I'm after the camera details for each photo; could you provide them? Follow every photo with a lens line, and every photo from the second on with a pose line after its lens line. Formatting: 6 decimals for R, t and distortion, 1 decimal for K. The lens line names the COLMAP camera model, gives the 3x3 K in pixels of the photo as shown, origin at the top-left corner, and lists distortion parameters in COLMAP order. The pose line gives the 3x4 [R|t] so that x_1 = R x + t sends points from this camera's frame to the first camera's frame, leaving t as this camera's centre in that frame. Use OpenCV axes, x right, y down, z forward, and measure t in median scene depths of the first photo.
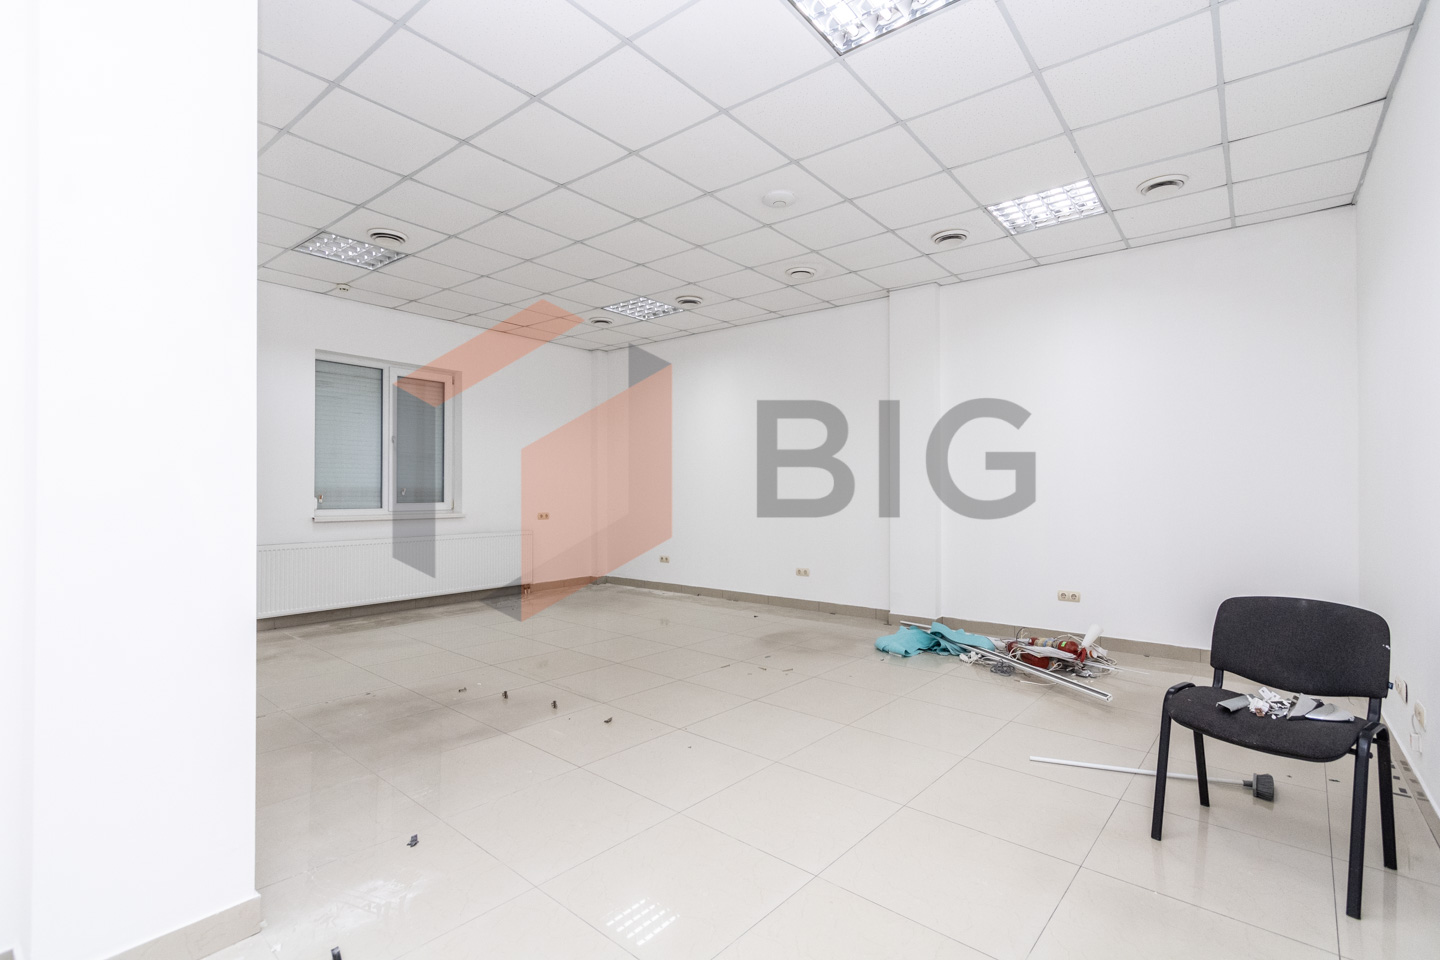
lens RADIAL K [[677.0, 0, 720.9], [0, 677.0, 482.8], [0, 0, 1]] dist [-0.003913, 0.000705]
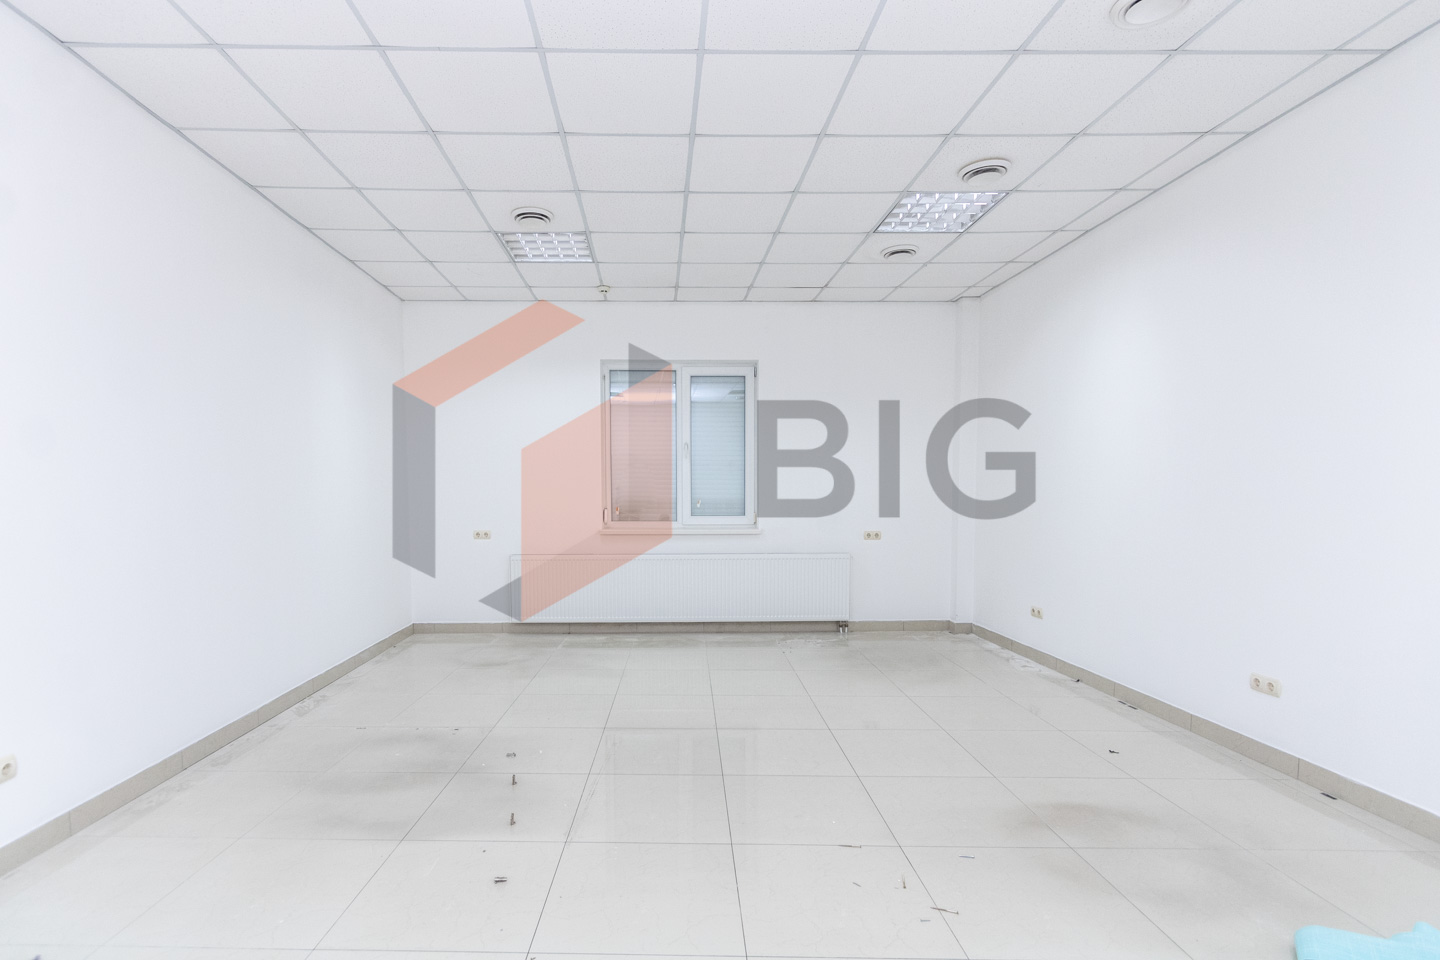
lens RADIAL K [[677.0, 0, 687.9], [0, 677.0, 537.5], [0, 0, 1]] dist [-0.003913, 0.000705]
pose [[0.624671, 0.051904, -0.779161, 0.228391], [0.013596, 0.996914, 0.077310, -0.011529], [0.780770, -0.058886, 0.622038, 0.400212]]
